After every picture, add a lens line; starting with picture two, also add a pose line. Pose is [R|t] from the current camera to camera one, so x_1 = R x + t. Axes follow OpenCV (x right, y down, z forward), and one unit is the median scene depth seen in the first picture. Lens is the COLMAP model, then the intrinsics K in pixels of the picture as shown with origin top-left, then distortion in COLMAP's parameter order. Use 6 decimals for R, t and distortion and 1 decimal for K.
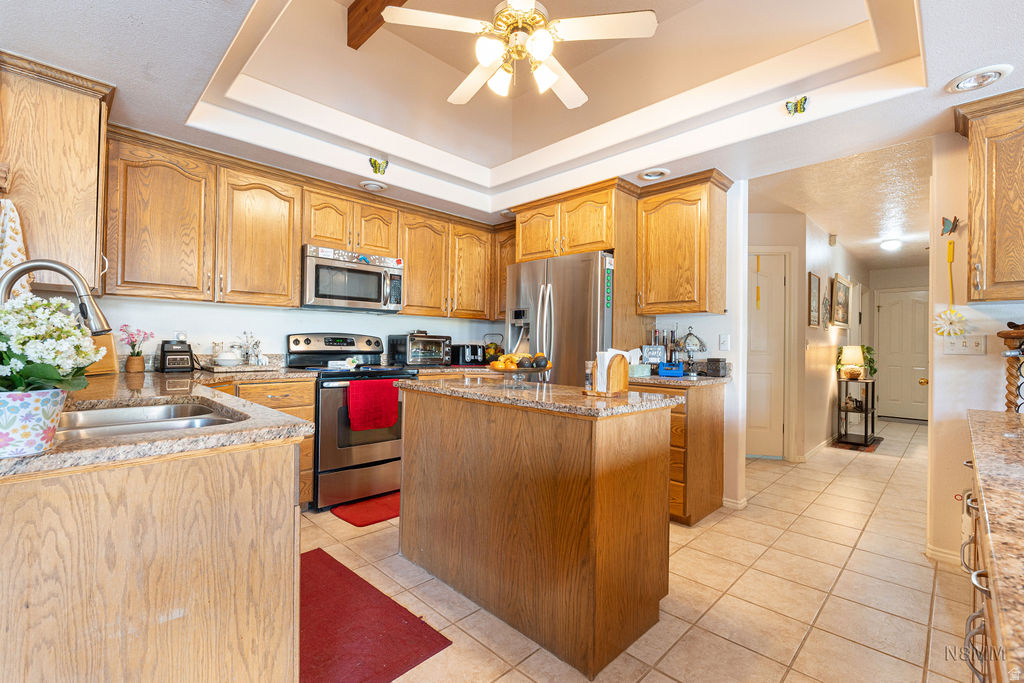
lens RADIAL K [[450.0, 0, 518.1], [0, 450.0, 343.0], [0, 0, 1]] dist [-0.012699, -0.000007]
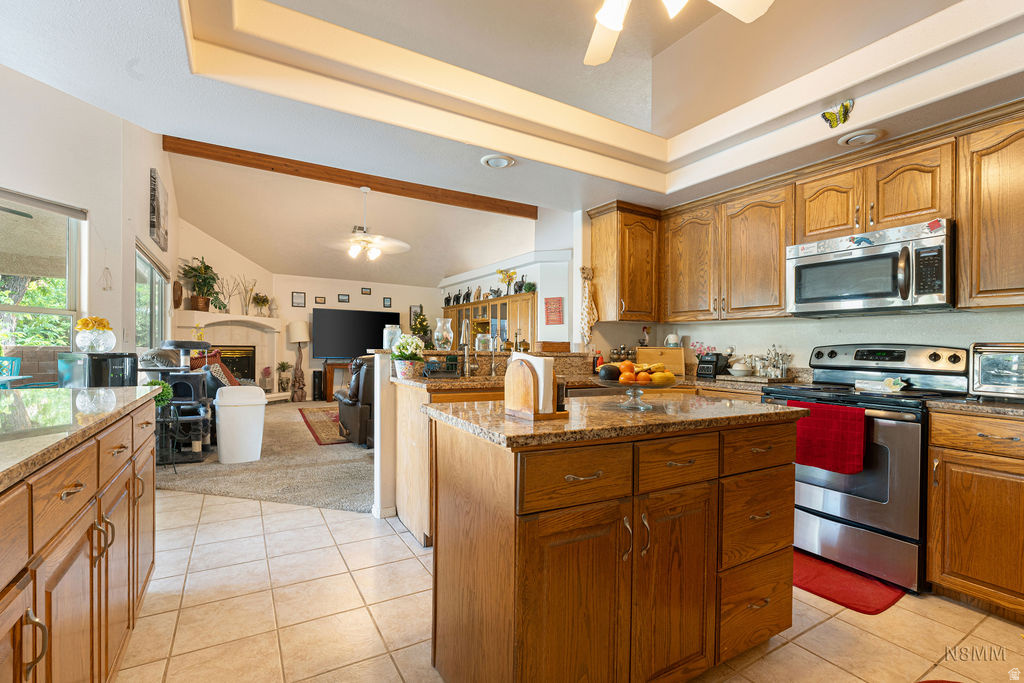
lens RADIAL K [[450.0, 0, 516.6], [0, 450.0, 345.0], [0, 0, 1]] dist [-0.012699, -0.000007]
pose [[-0.247069, -0.019806, -0.968795, 0.519847], [-0.010625, 0.999786, -0.017730, -0.000007], [0.968940, 0.005913, -0.247227, 0.674758]]
